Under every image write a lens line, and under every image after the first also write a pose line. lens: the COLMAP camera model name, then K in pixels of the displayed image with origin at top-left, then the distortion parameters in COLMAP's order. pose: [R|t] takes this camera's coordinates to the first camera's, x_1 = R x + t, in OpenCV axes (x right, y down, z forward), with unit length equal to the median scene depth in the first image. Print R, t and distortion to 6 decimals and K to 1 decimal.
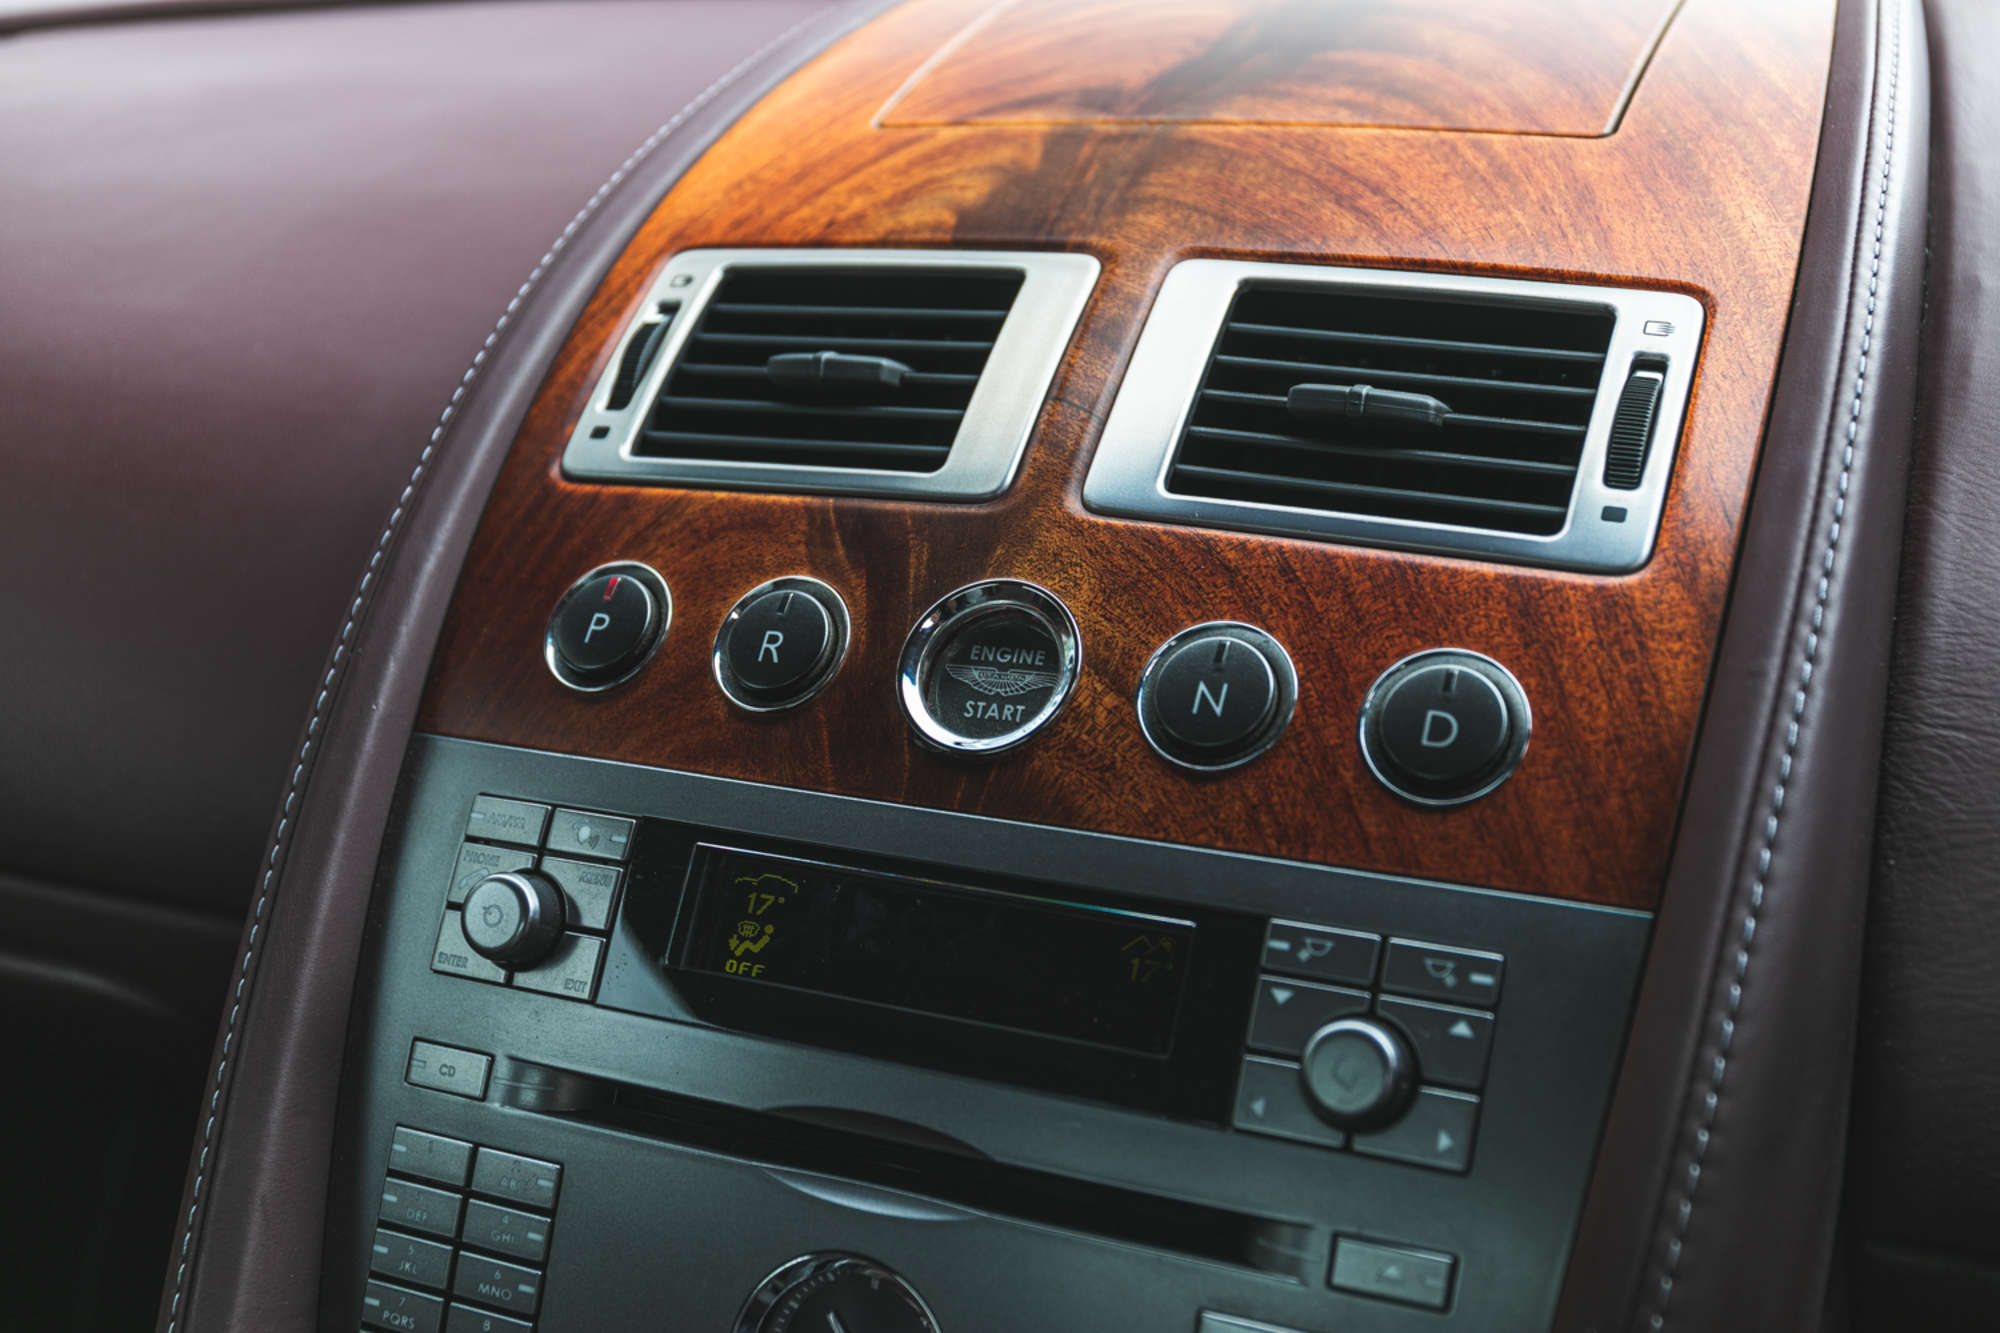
lens RADIAL K [[2480.6, 0, 1000.4], [0, 2480.6, 665.9], [0, 0, 1]] dist [-0.028572, 0.000000]
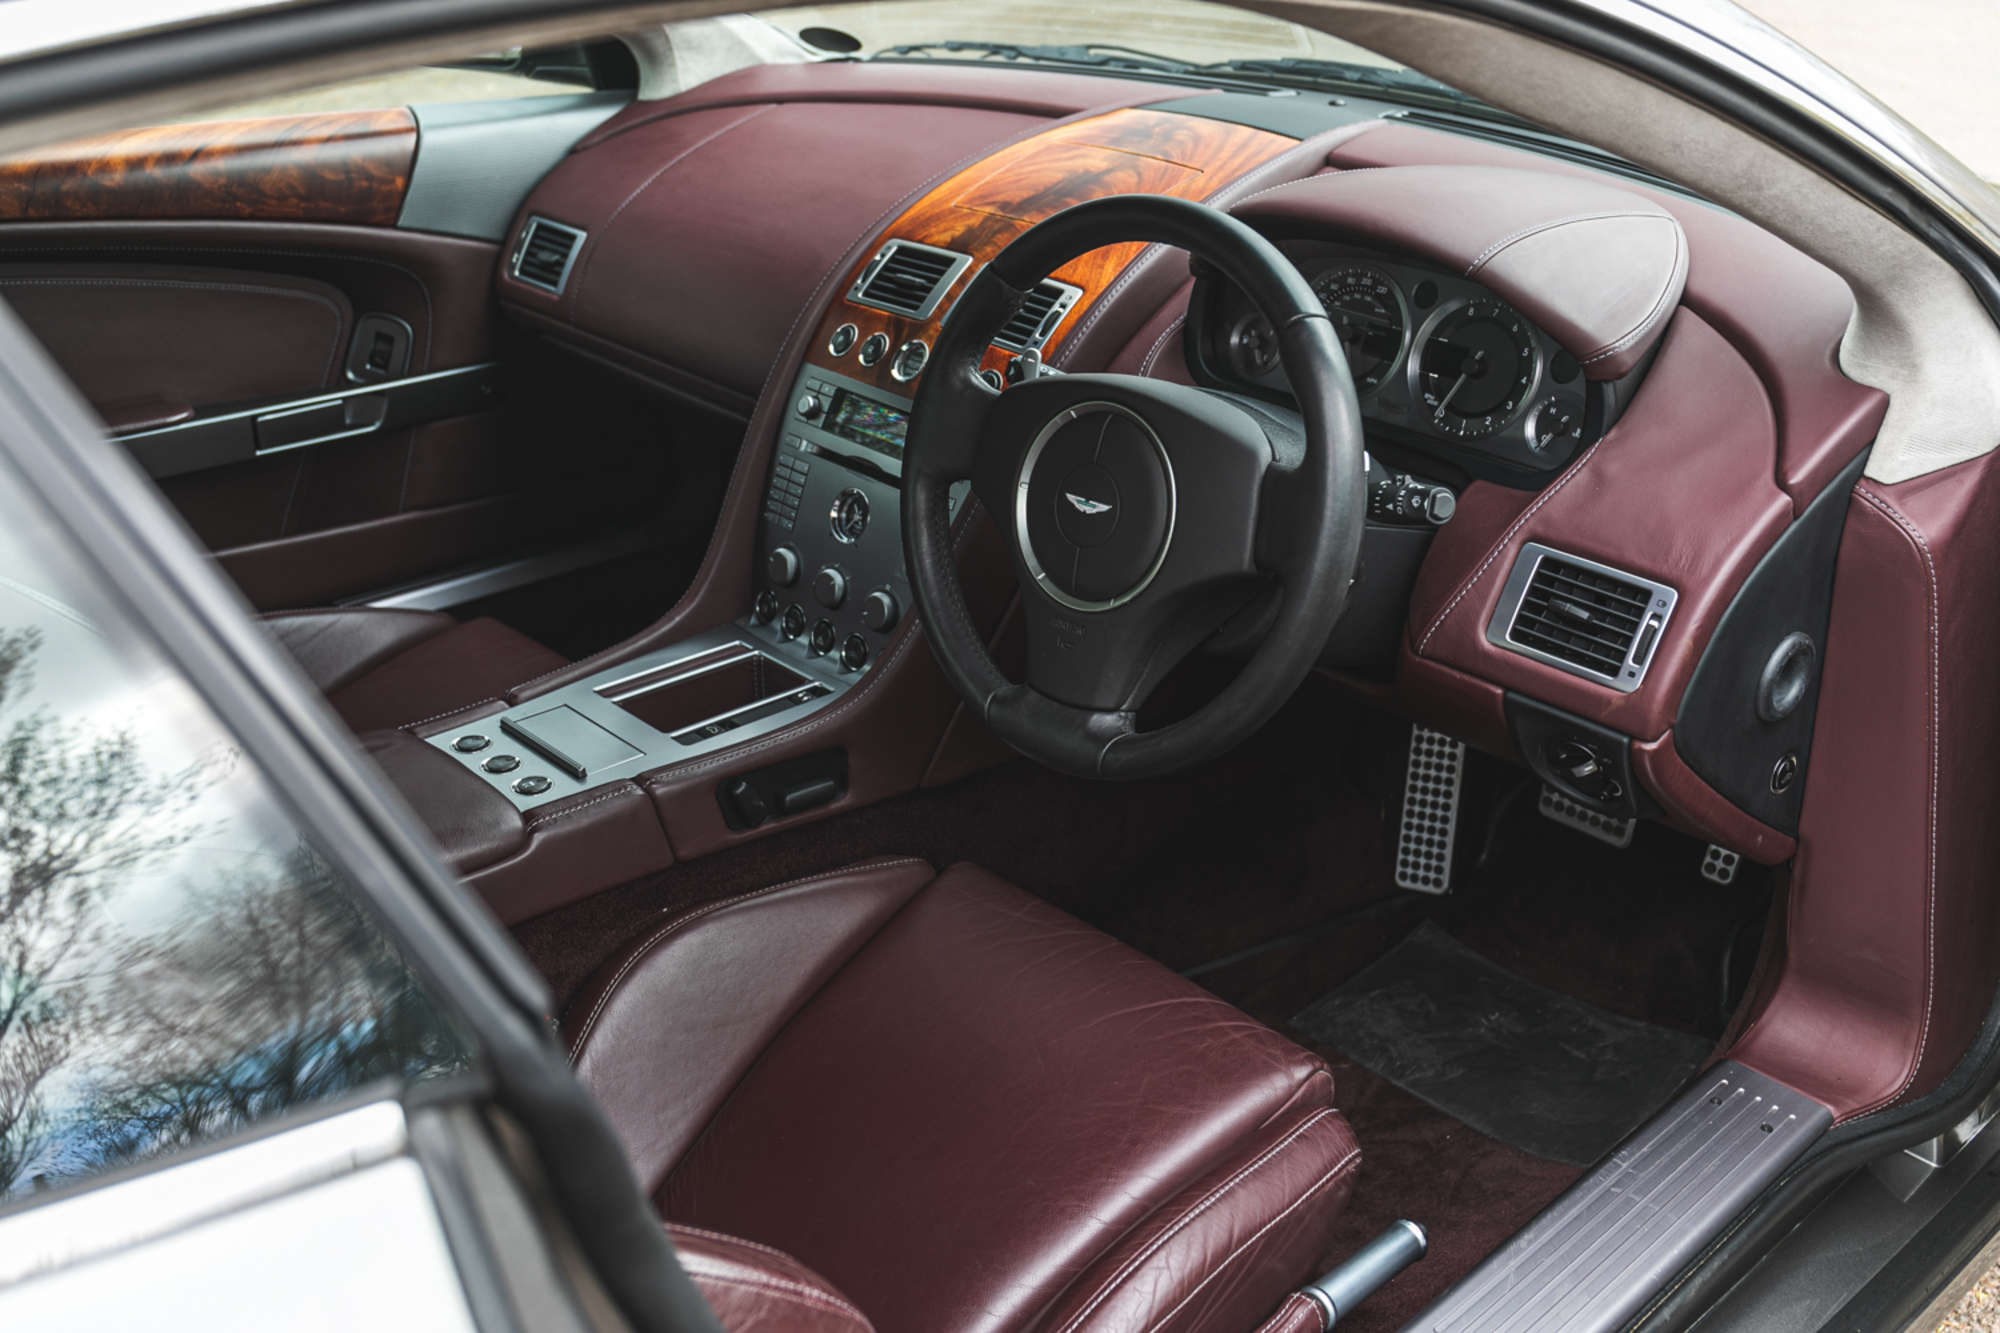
lens RADIAL K [[2010.7, 0, 994.7], [0, 2010.7, 671.4], [0, 0, 1]] dist [-0.005312, 0.000000]
pose [[0.925887, 0.173046, -0.335838, 1.213360], [-0.110334, 0.974033, 0.197703, -0.157288], [0.361329, -0.145996, 0.920938, -1.932205]]
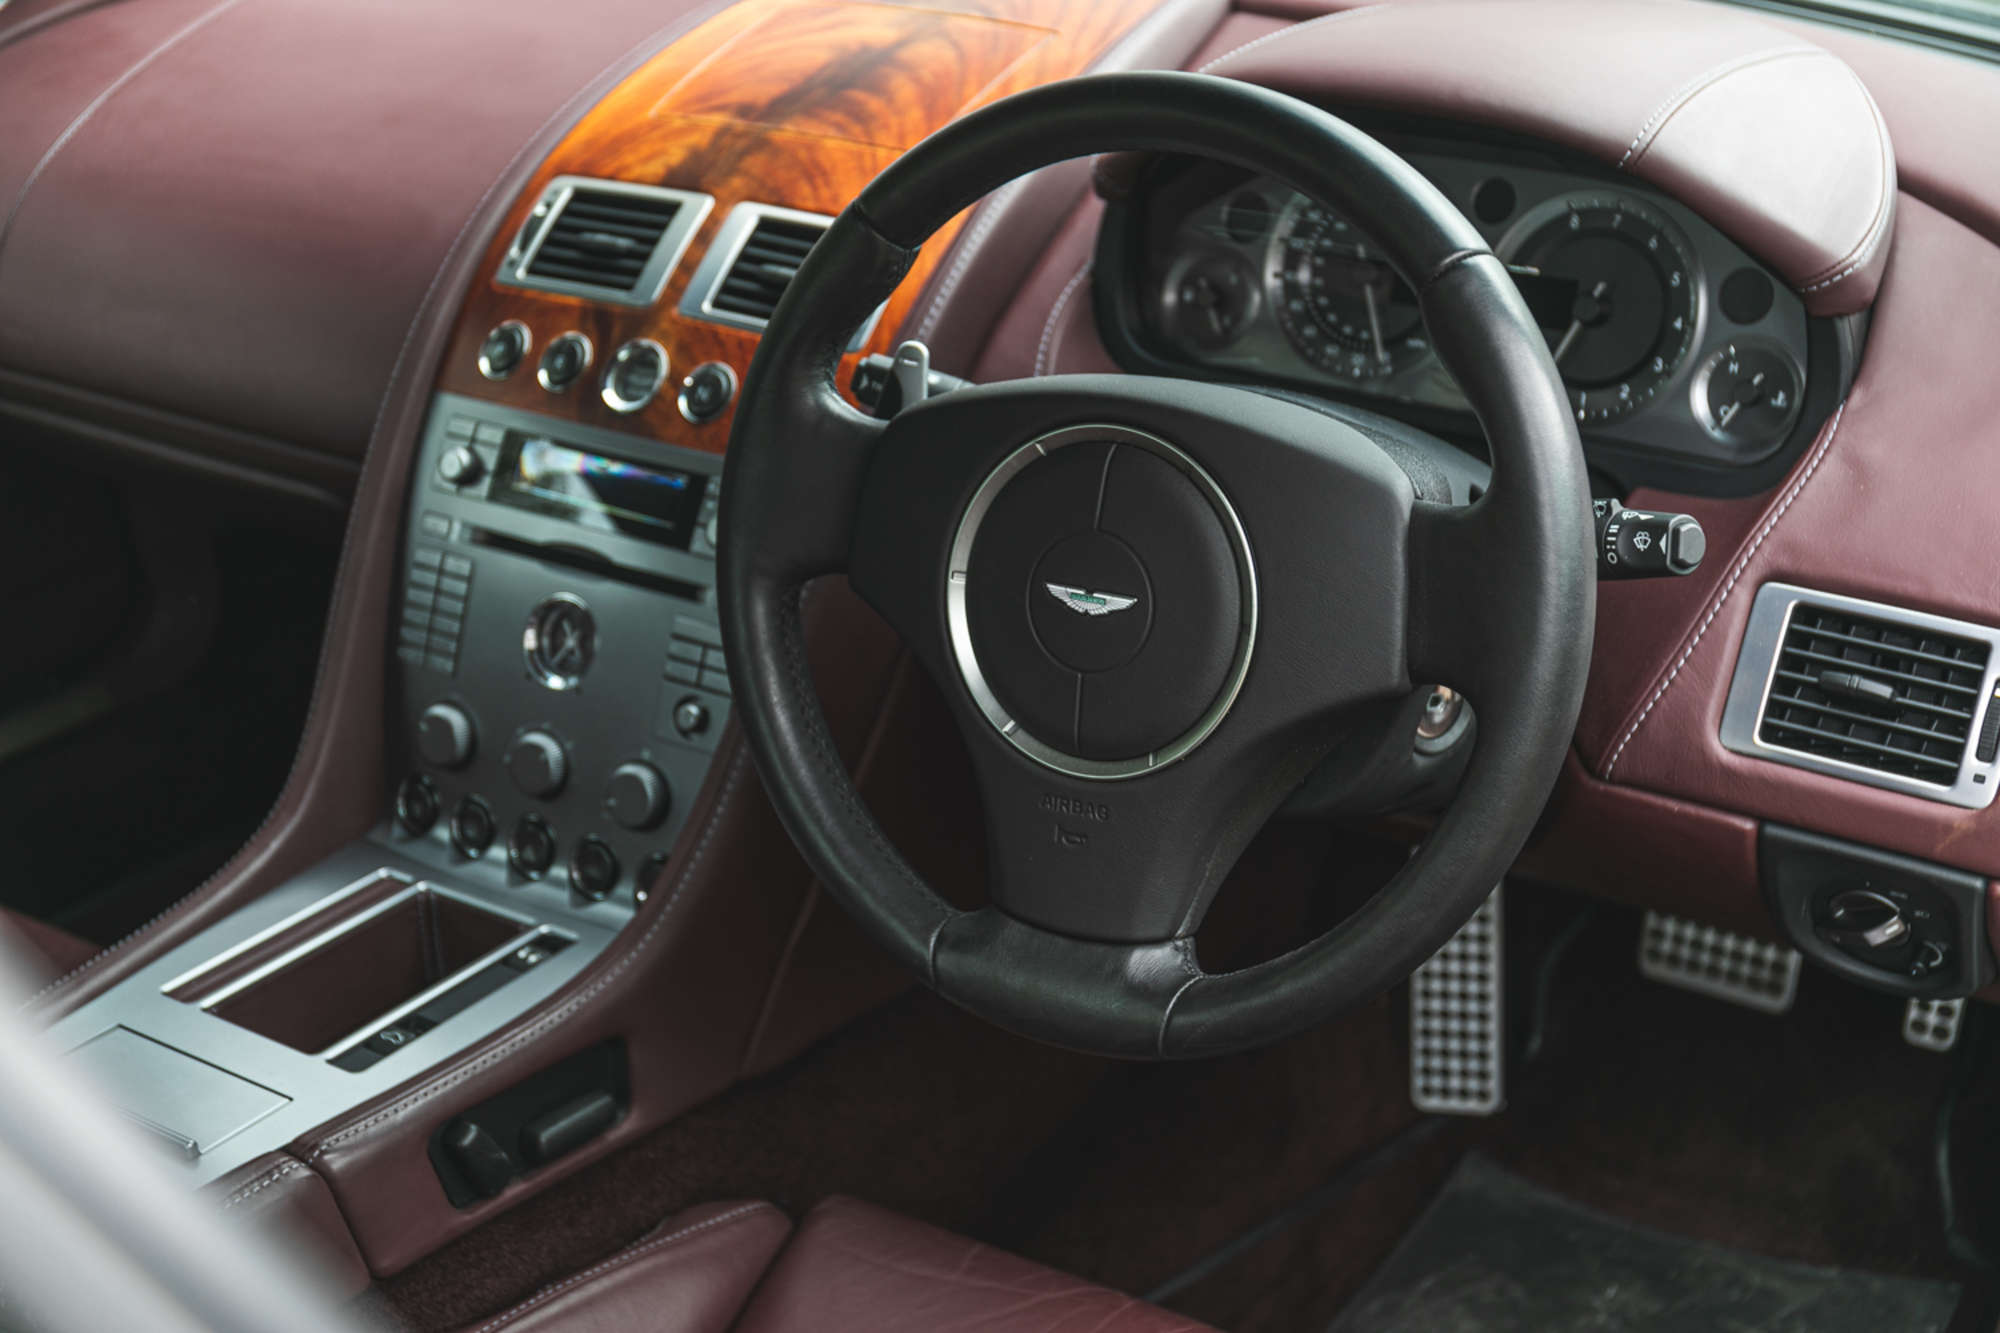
lens RADIAL K [[2840.9, 0, 1006.4], [0, 2840.9, 662.0], [0, 0, 1]] dist [-0.027346, 0.000000]
pose [[0.987803, 0.055610, -0.145443, 0.719154], [-0.032904, 0.987508, 0.154093, -0.151879], [0.152195, -0.147428, 0.977293, -1.626056]]
